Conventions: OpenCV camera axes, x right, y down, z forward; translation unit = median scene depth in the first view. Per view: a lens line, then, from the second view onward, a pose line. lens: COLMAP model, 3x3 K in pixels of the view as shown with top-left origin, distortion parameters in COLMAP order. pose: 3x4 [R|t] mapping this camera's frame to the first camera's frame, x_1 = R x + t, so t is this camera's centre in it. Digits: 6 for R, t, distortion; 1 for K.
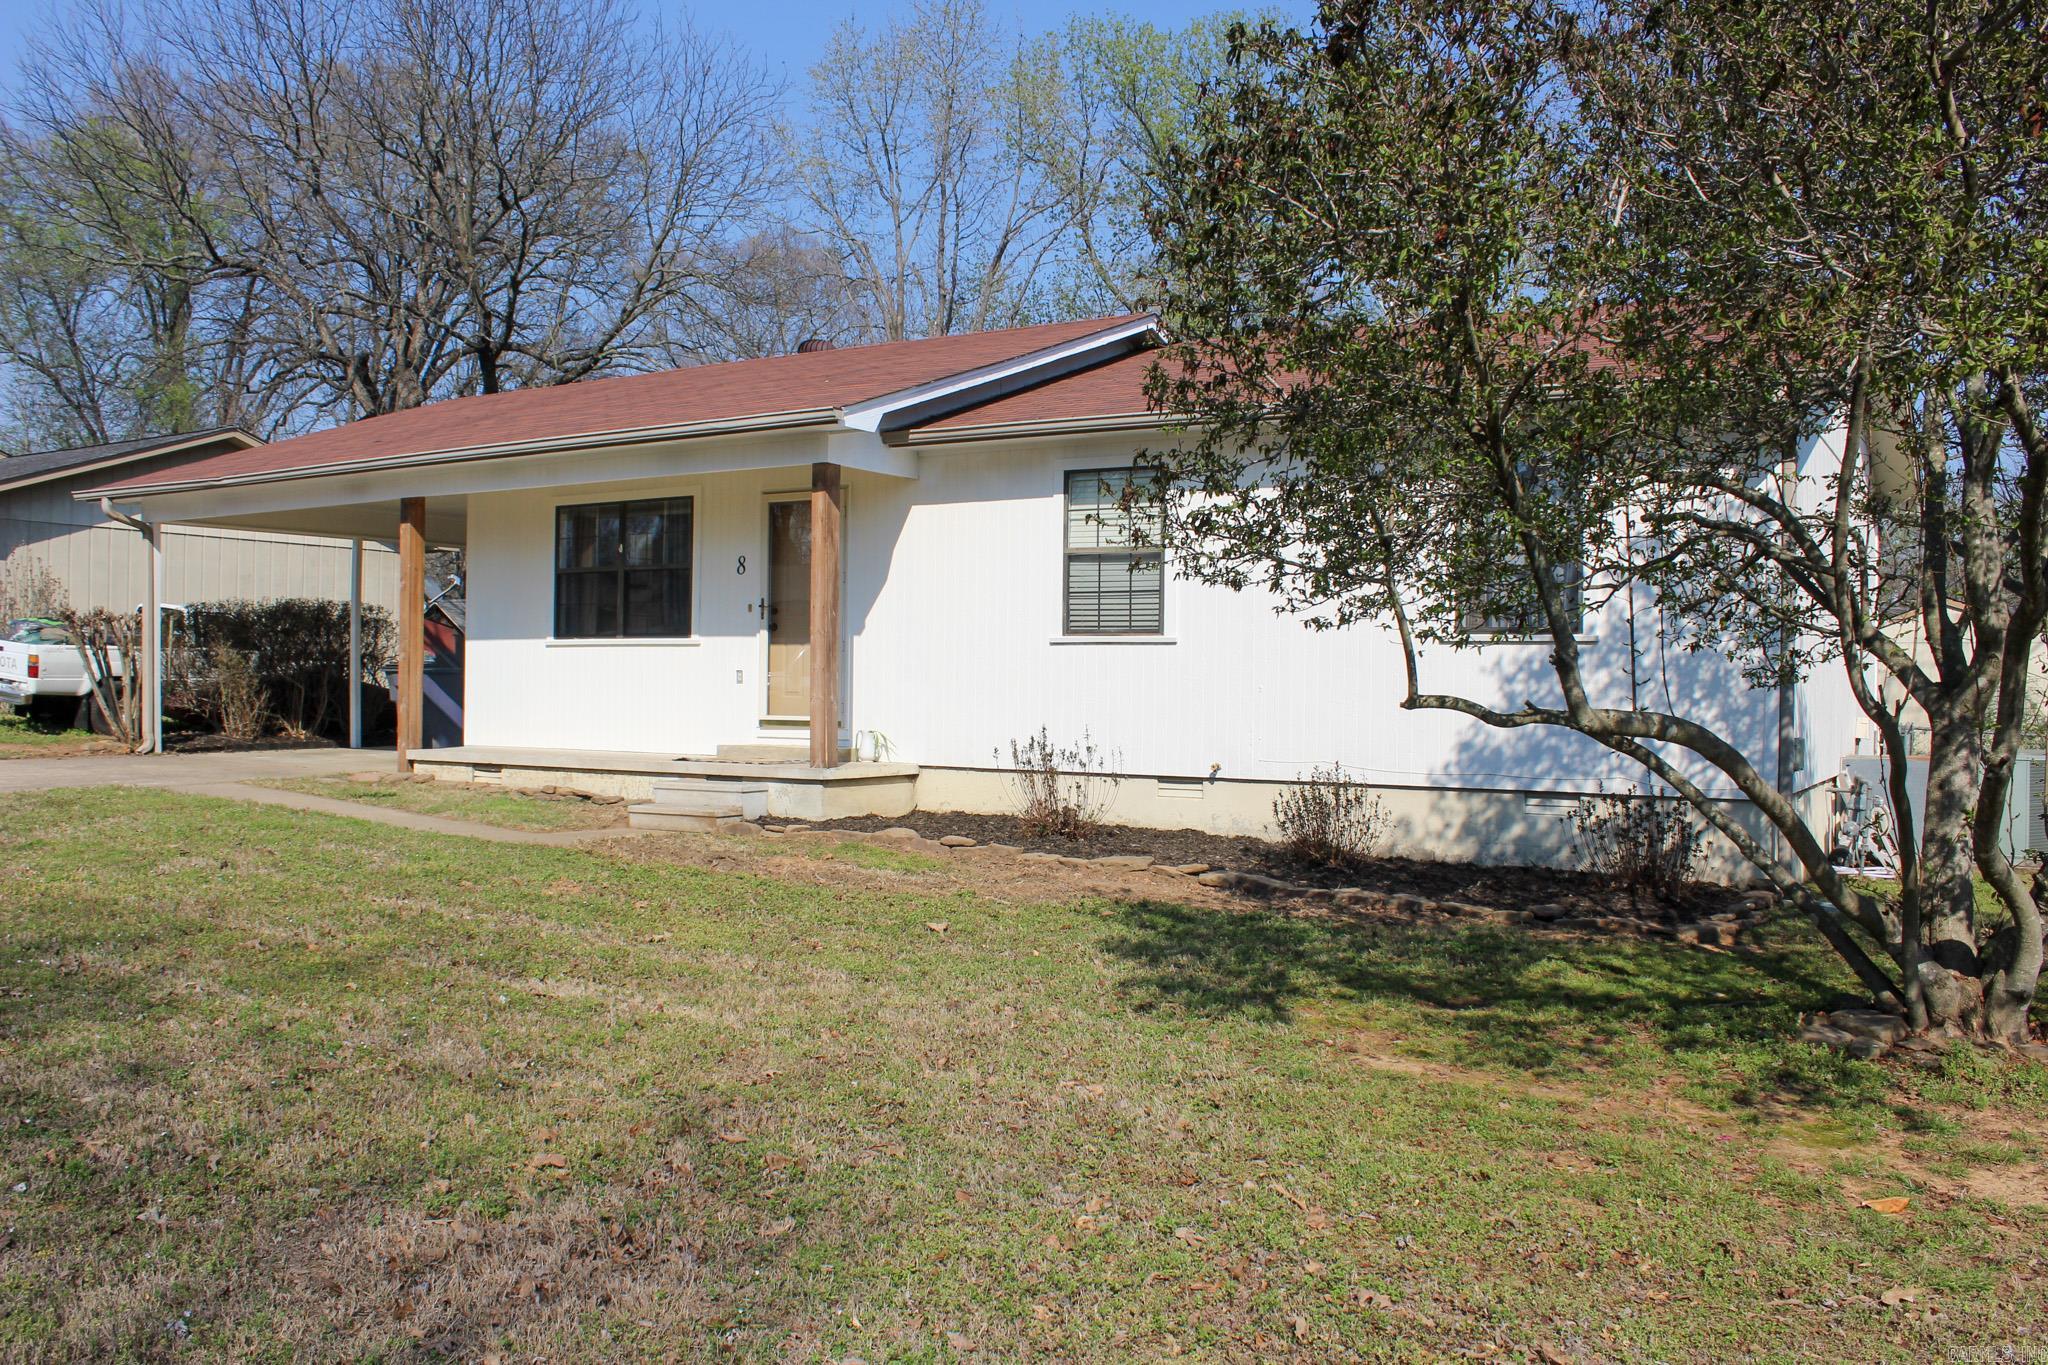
lens RADIAL K [[1699.1, 0, 1090.2], [0, 1699.1, 667.3], [0, 0, 1]] dist [-0.164150, 0.139405]
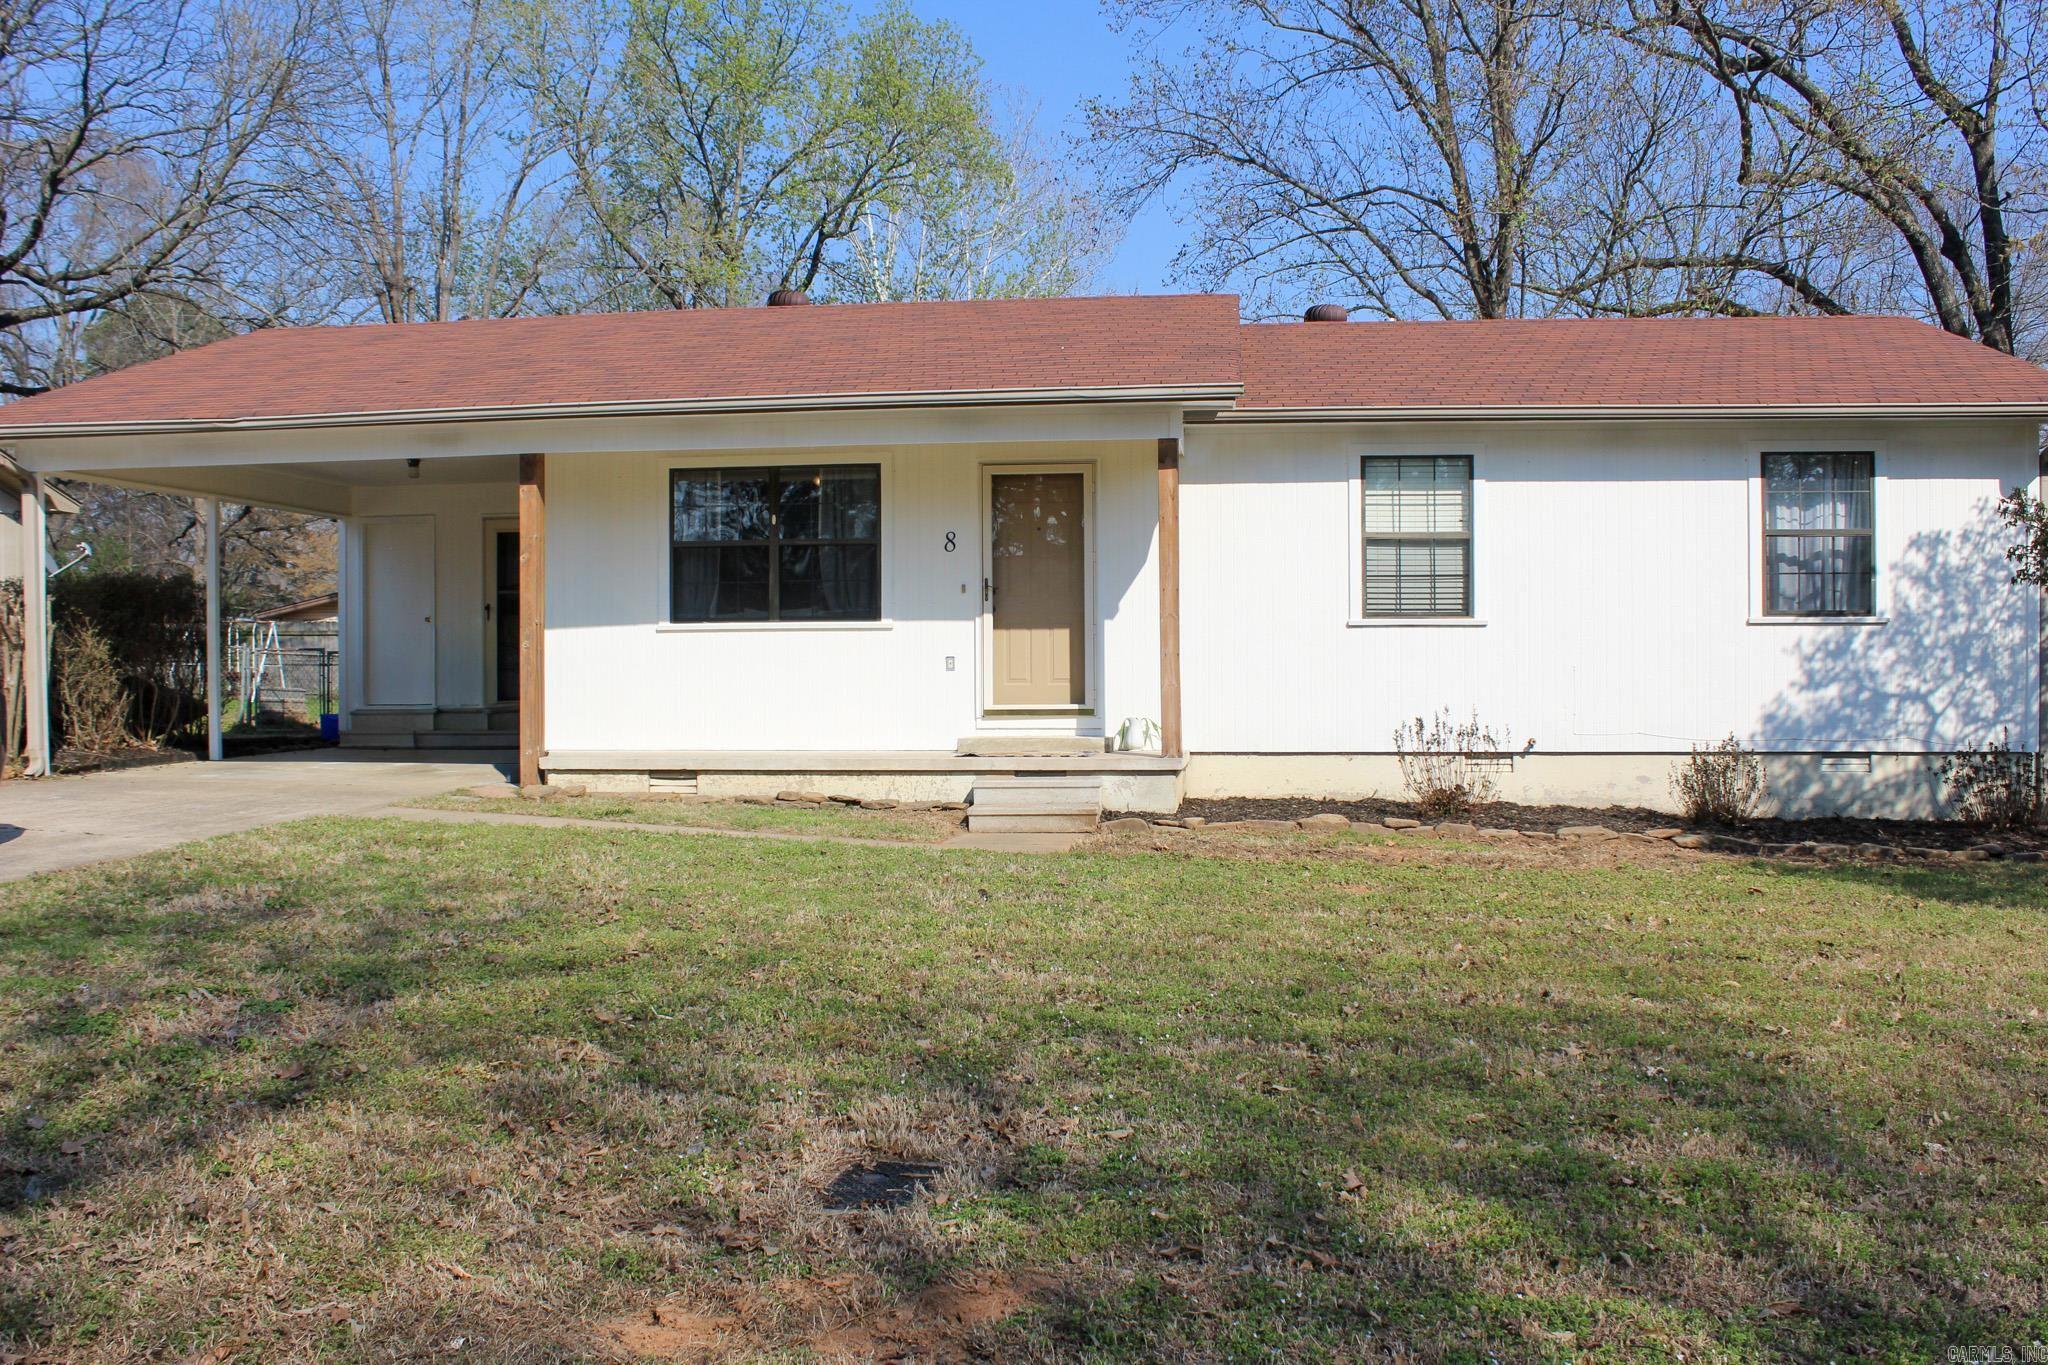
lens RADIAL K [[1827.1, 0, 1019.3], [0, 1827.1, 683.3], [0, 0, 1]] dist [-0.128232, 0.019610]
pose [[0.917847, -0.015026, 0.396650, -0.632184], [0.008684, 0.999804, 0.017778, -0.001348], [-0.396839, -0.012873, 0.917798, 0.088478]]
